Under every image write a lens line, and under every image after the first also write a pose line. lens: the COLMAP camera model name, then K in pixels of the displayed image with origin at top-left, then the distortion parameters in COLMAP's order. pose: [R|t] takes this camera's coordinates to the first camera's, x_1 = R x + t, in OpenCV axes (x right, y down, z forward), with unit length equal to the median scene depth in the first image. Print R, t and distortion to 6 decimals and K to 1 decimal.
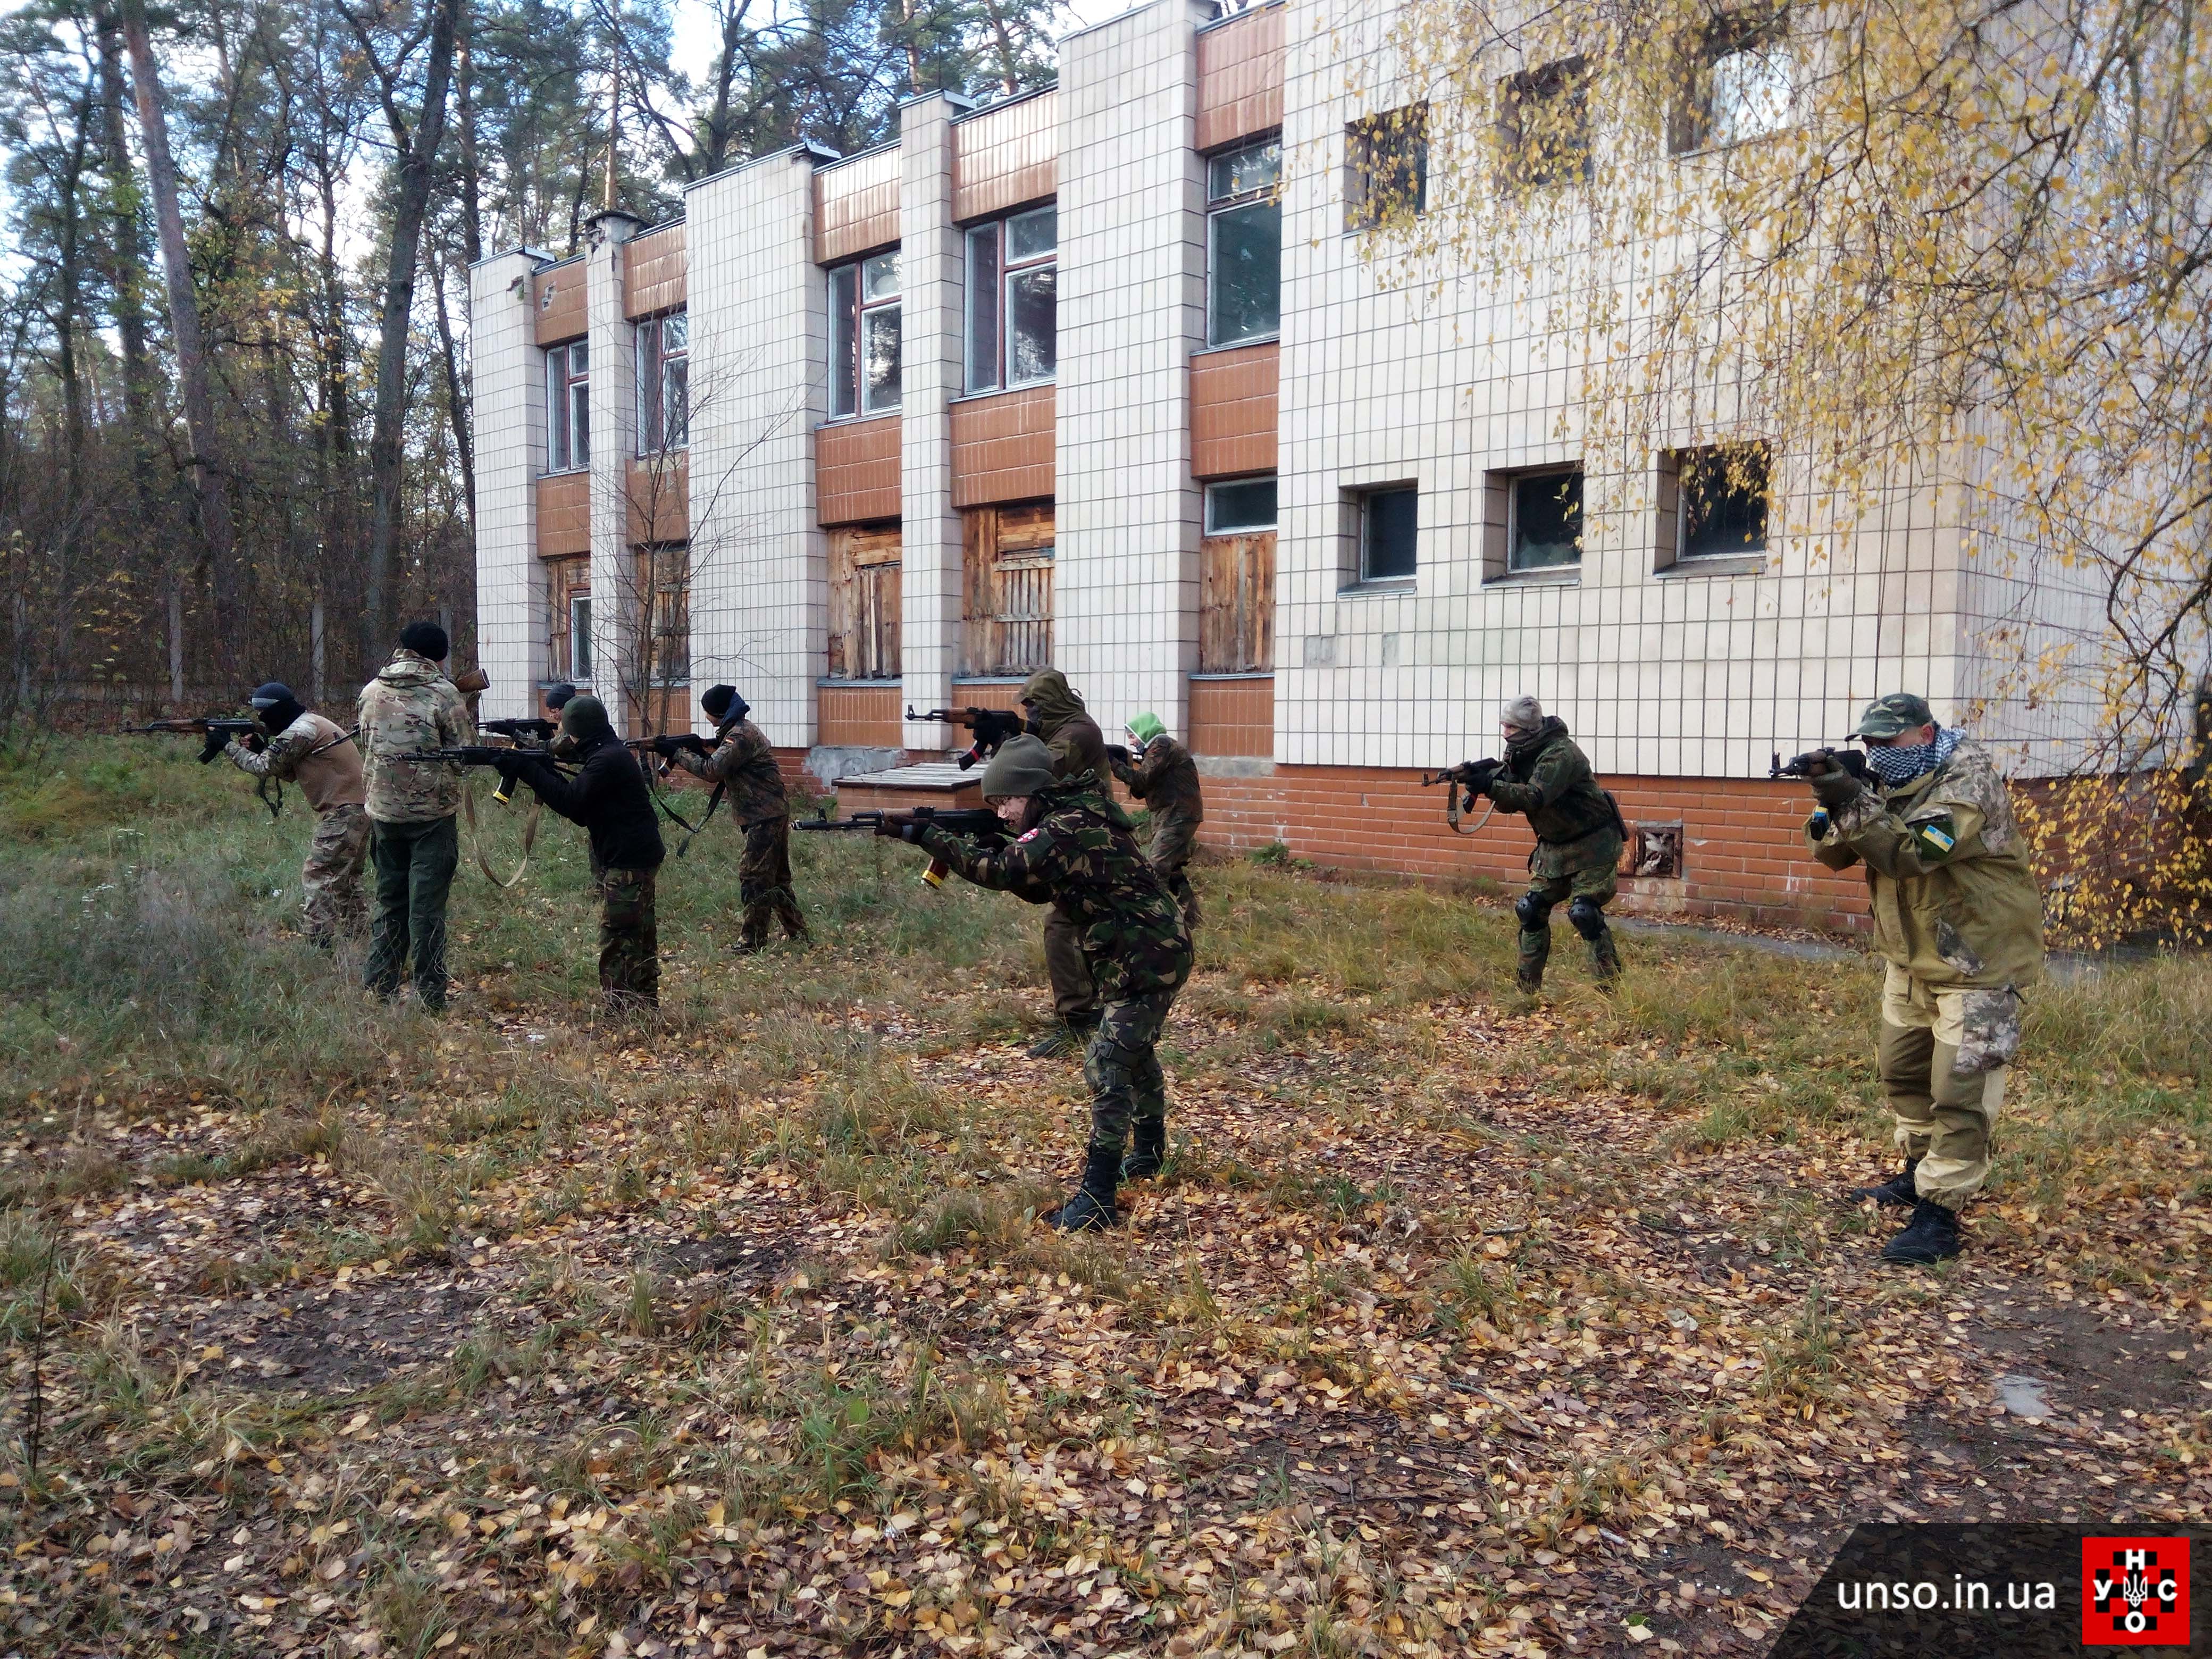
lens RADIAL K [[1602.8, 0, 1106.3], [0, 1602.8, 802.1], [0, 0, 1]] dist [0.094715, -0.129590]
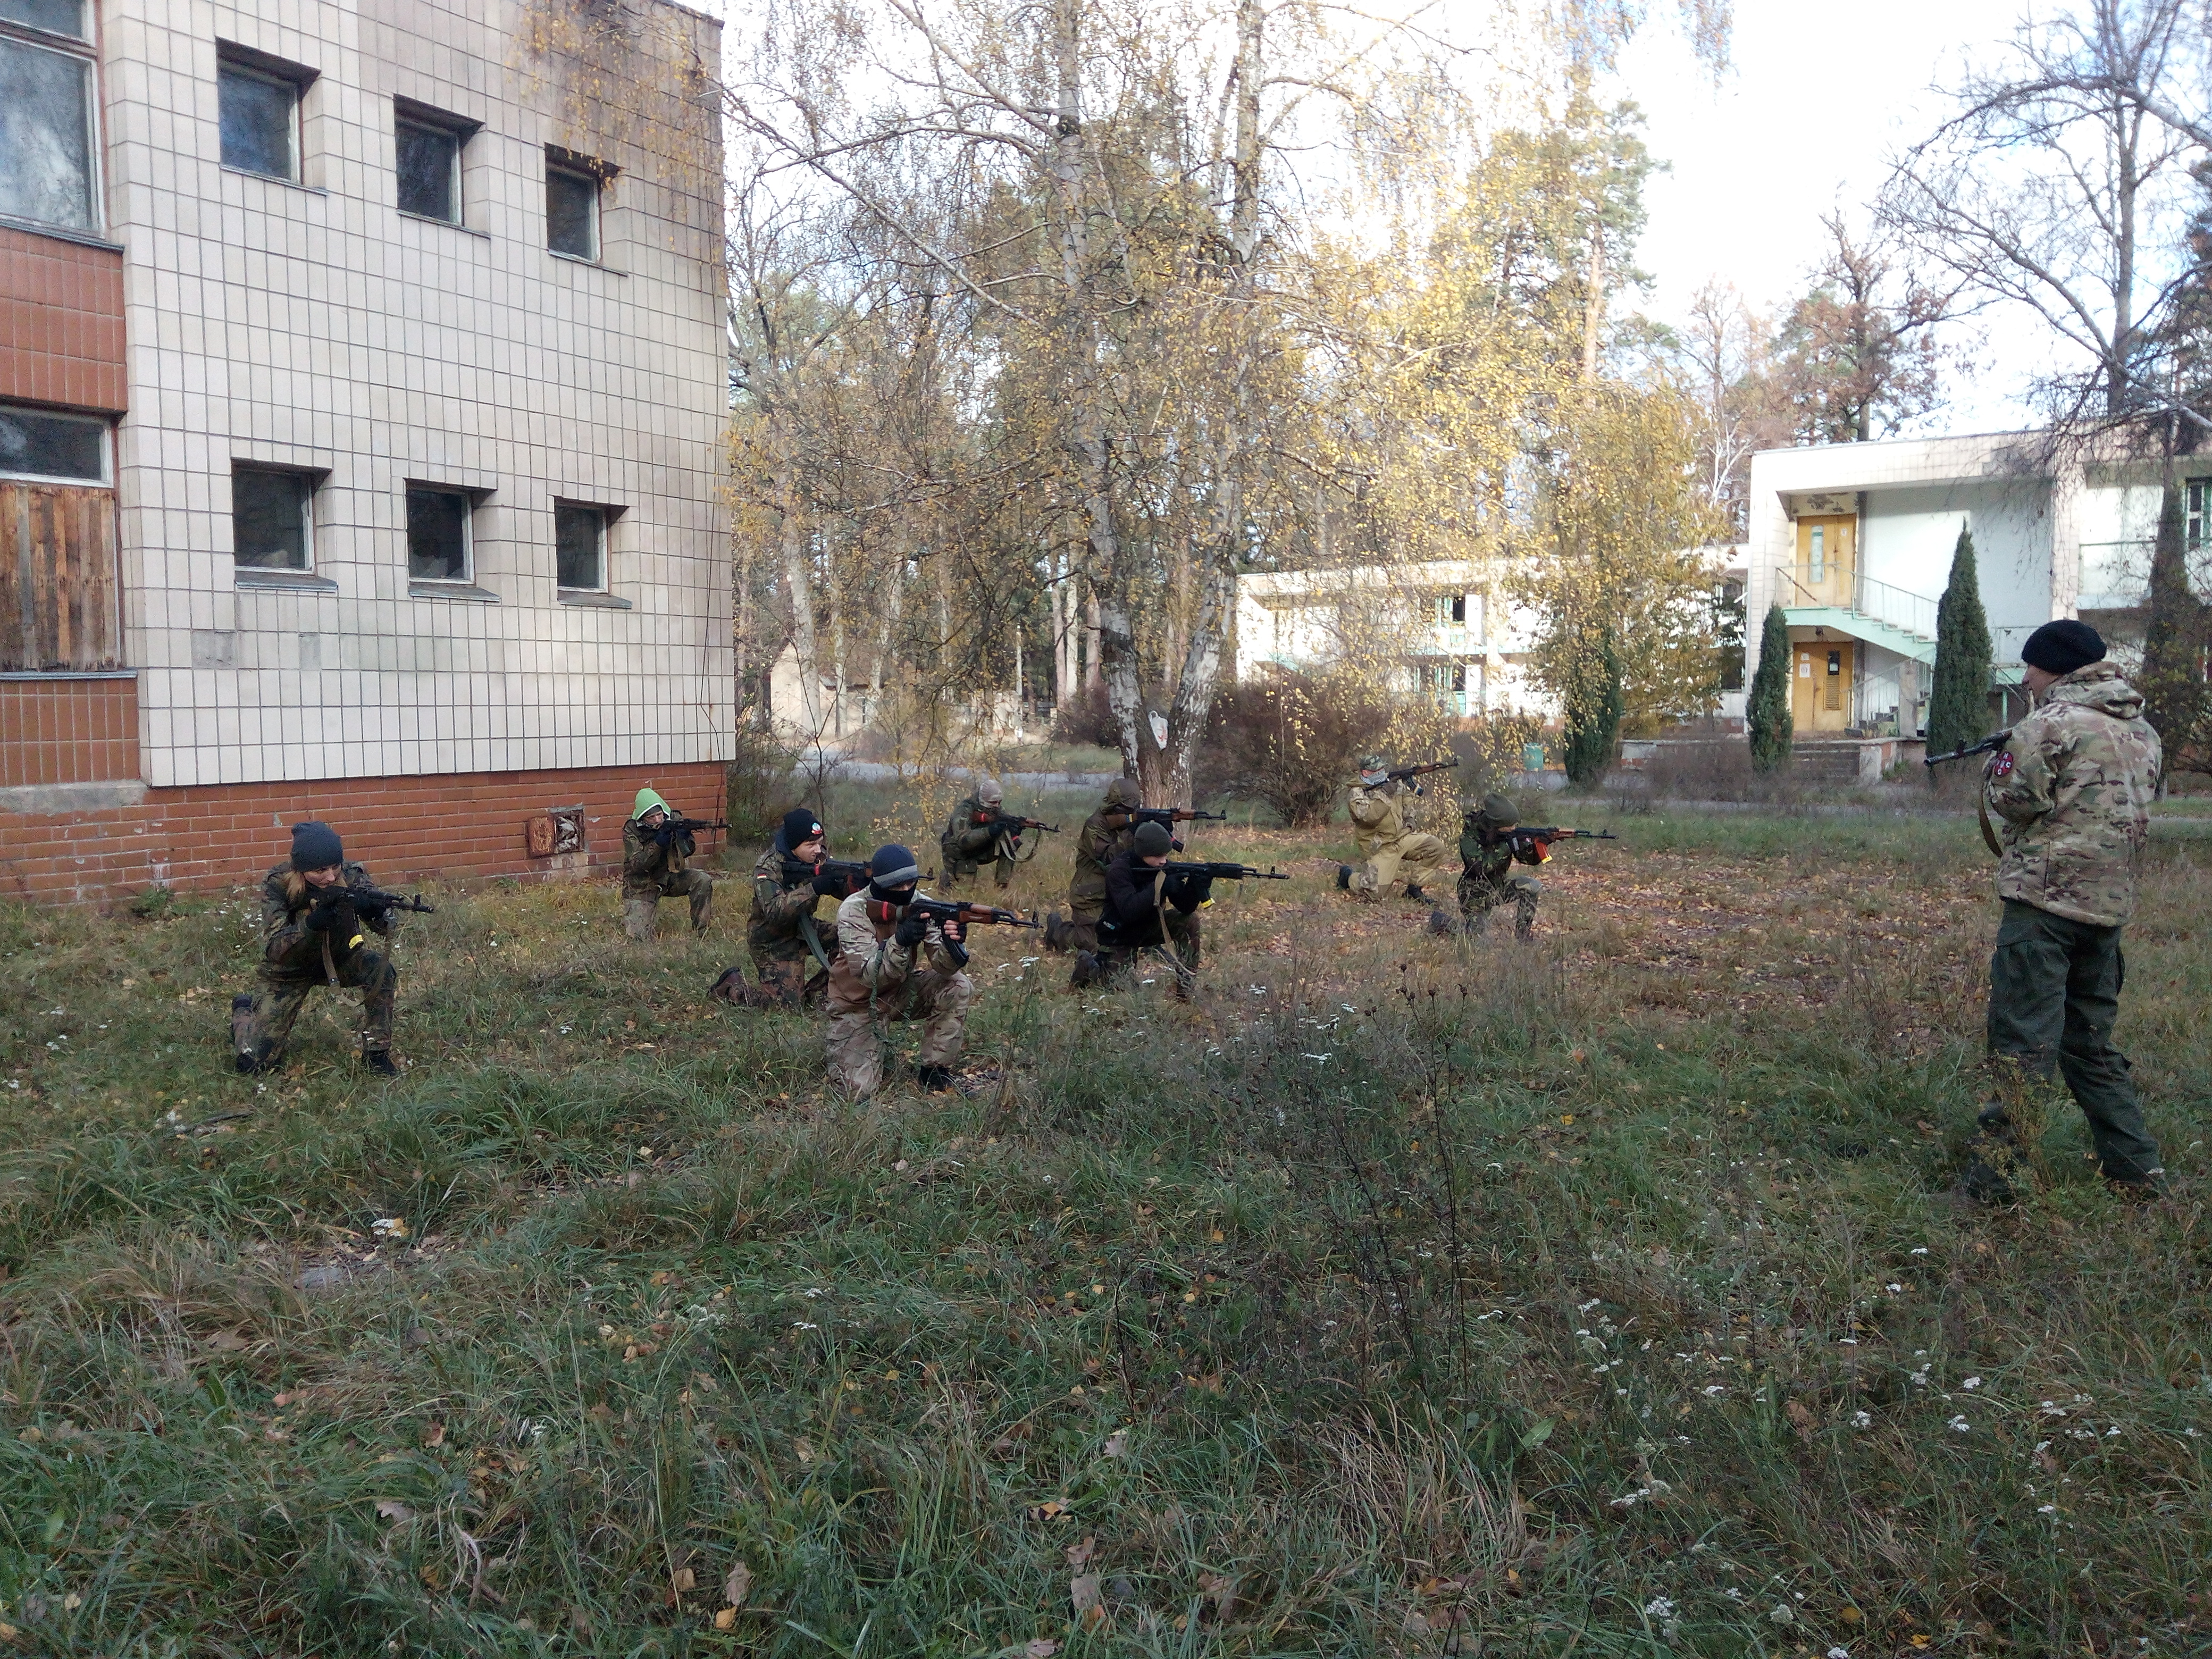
lens RADIAL K [[1602.8, 0, 1106.3], [0, 1602.8, 802.1], [0, 0, 1]] dist [0.094715, -0.129590]
pose [[-0.137364, -0.060911, 0.988646, -0.793841], [0.072100, 0.994845, 0.071311, -0.042196], [-0.987893, 0.081077, -0.132265, 0.675779]]
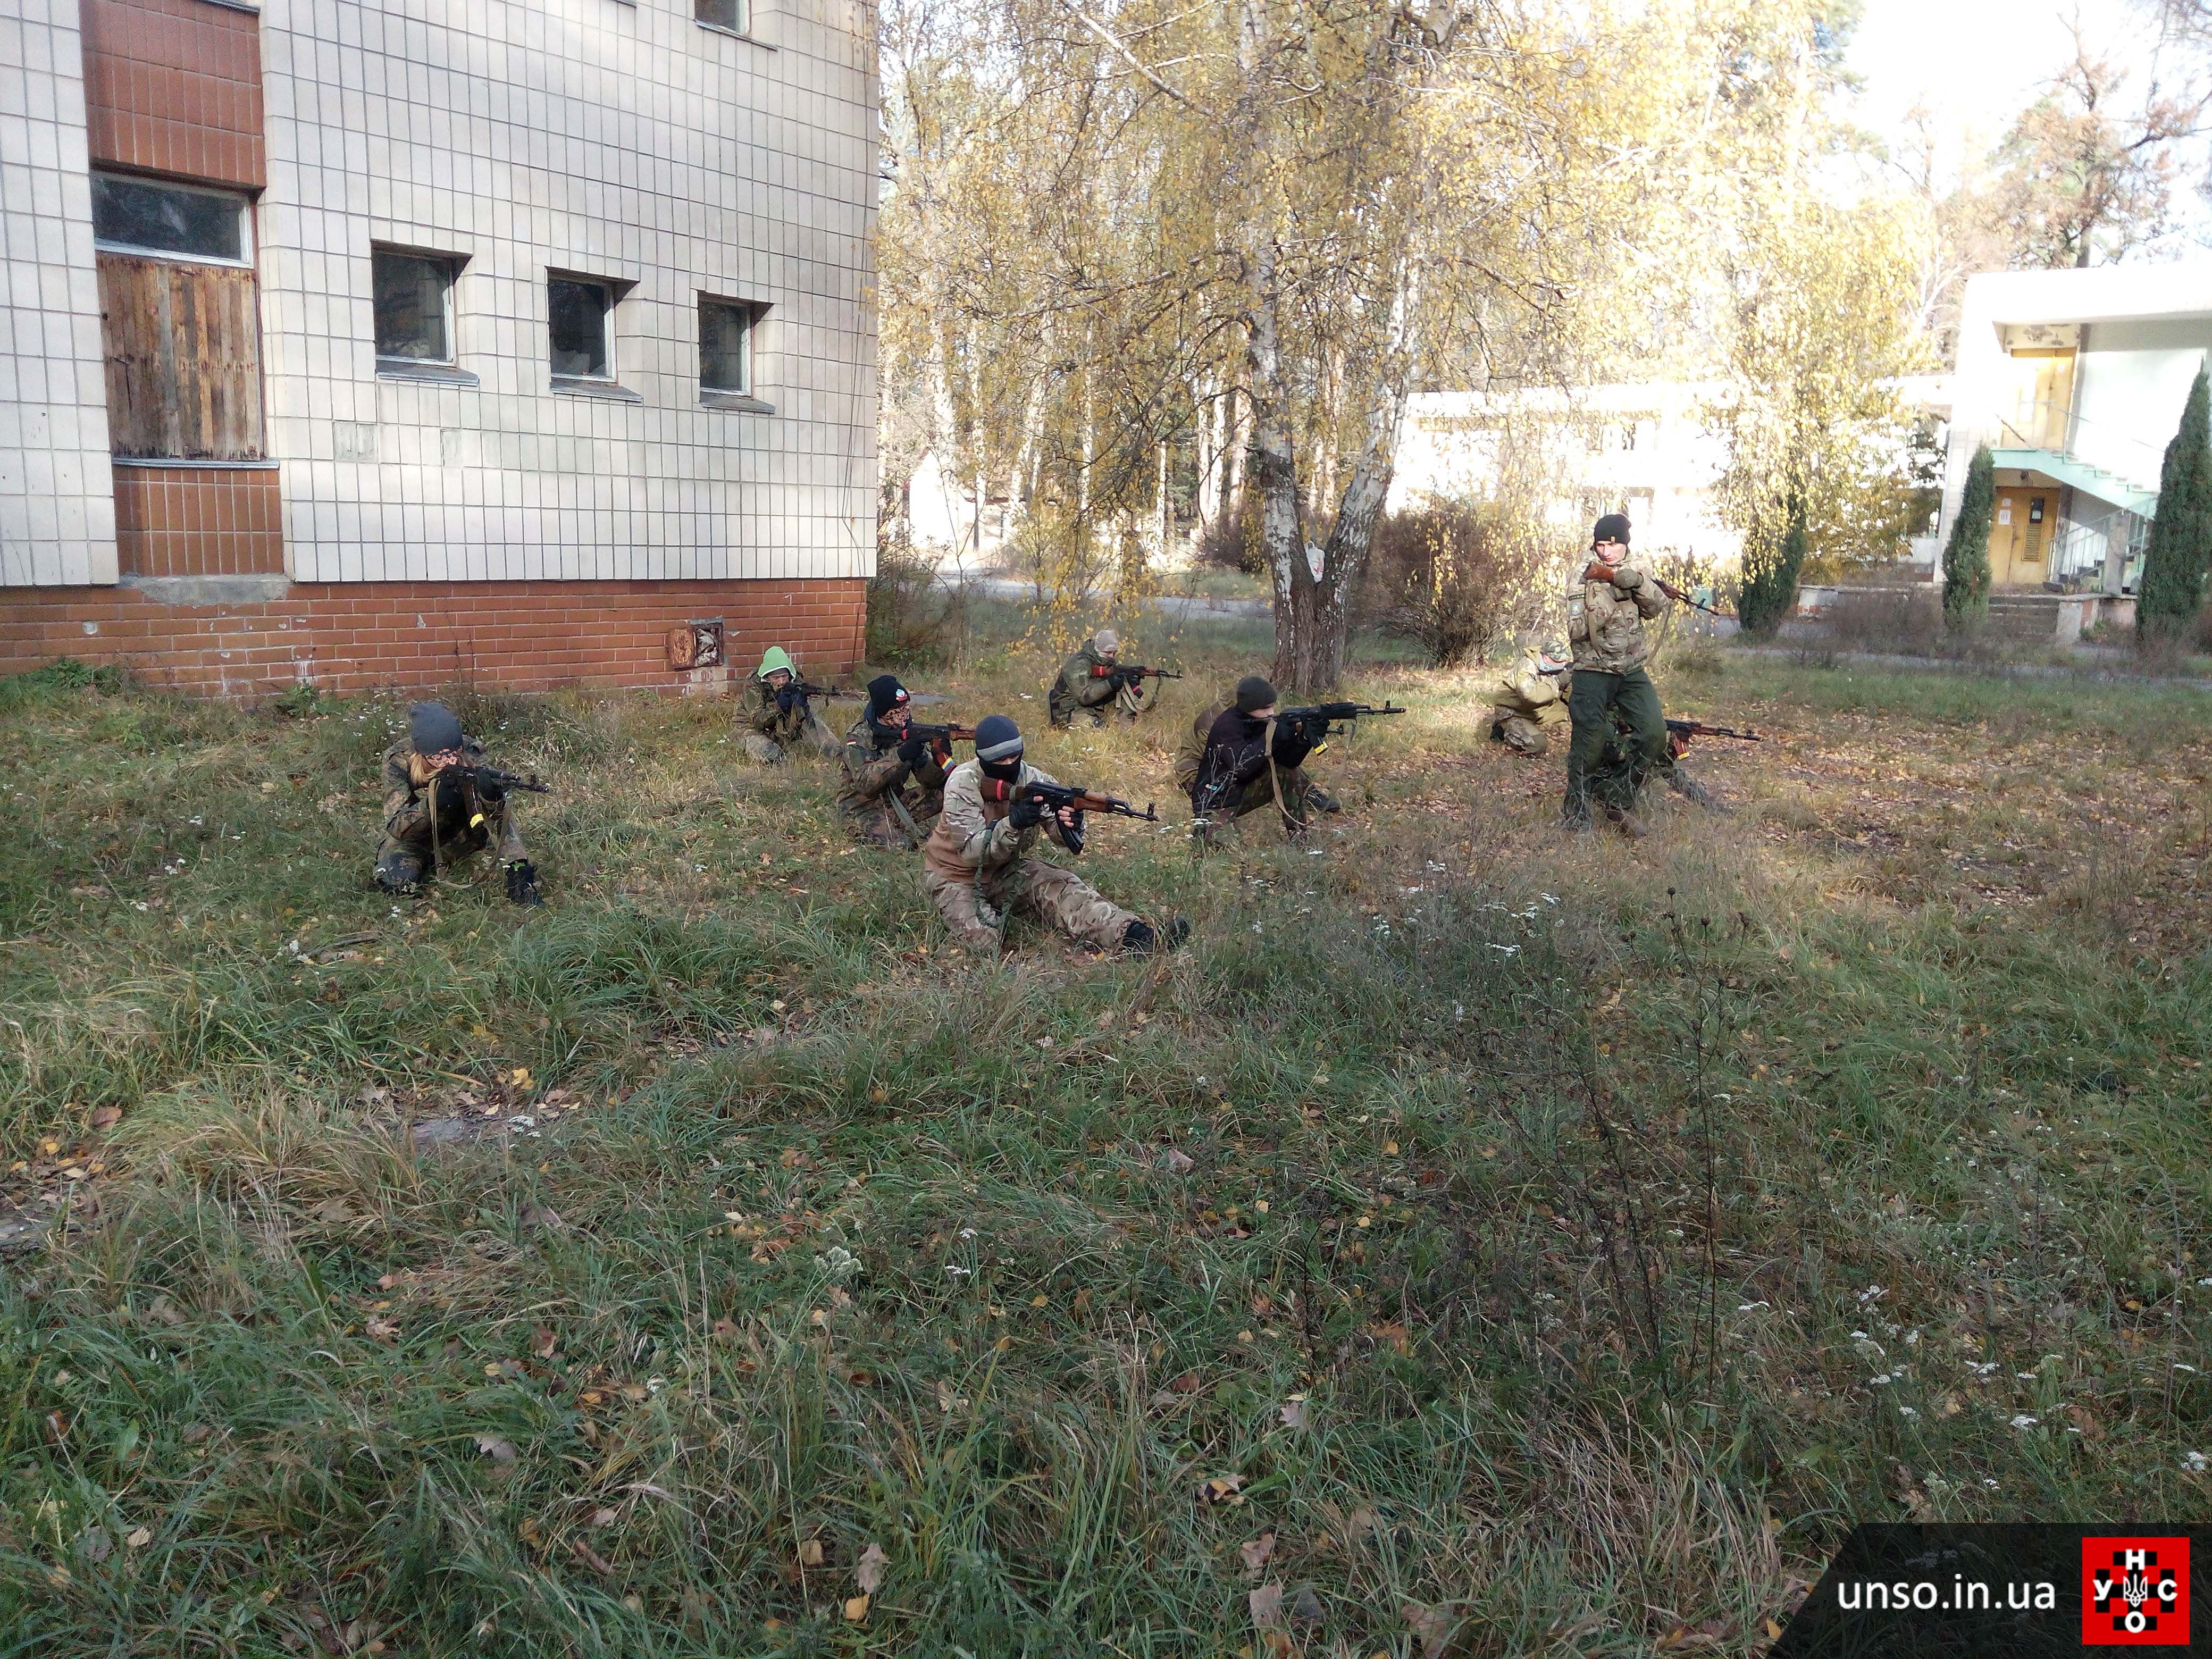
lens RADIAL K [[1602.8, 0, 1106.3], [0, 1602.8, 802.1], [0, 0, 1]] dist [0.094715, -0.129590]
pose [[-0.052736, -0.175008, 0.983154, -0.750837], [0.035633, 0.983567, 0.176993, -0.047385], [-0.997973, 0.044366, -0.045633, 0.681382]]
